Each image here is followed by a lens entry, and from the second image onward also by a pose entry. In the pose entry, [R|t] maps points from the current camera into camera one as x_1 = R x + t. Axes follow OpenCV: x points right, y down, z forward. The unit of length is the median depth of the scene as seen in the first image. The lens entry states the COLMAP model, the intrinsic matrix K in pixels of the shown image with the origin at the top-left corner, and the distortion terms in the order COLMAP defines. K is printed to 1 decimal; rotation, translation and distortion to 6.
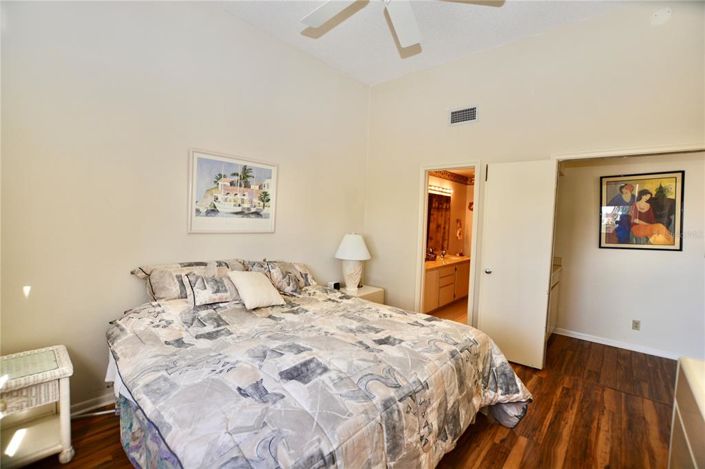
lens RADIAL K [[310.5, 0, 349.6], [0, 310.5, 234.1], [0, 0, 1]] dist [-0.032096, 0.001357]
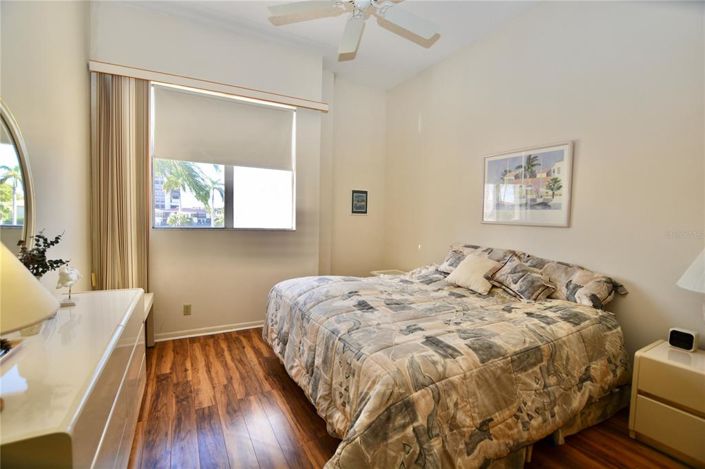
lens RADIAL K [[310.5, 0, 352.3], [0, 310.5, 233.5], [0, 0, 1]] dist [-0.032096, 0.001357]
pose [[-0.333128, 0.014121, -0.942776, 0.786973], [-0.078329, 0.996017, 0.042596, 0.025331], [0.939622, 0.088036, -0.330695, 0.858025]]
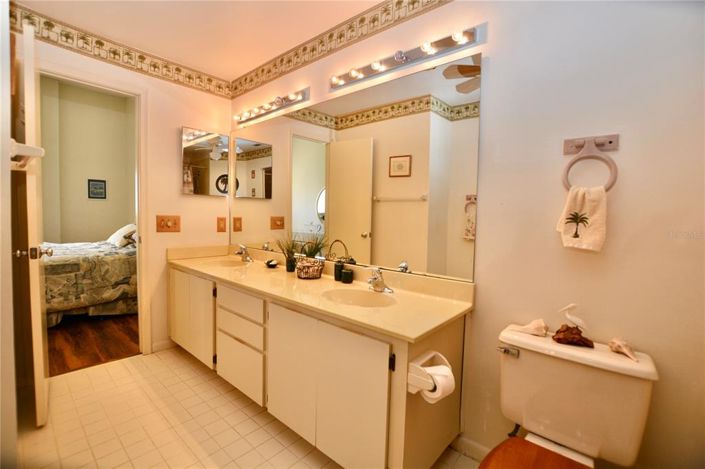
lens RADIAL K [[310.5, 0, 353.2], [0, 310.5, 233.6], [0, 0, 1]] dist [-0.032096, 0.001357]
pose [[0.020549, 0.032257, -0.999268, 1.198361], [-0.073224, 0.996844, 0.030673, 0.029380], [0.997104, 0.072540, 0.022846, 1.954862]]
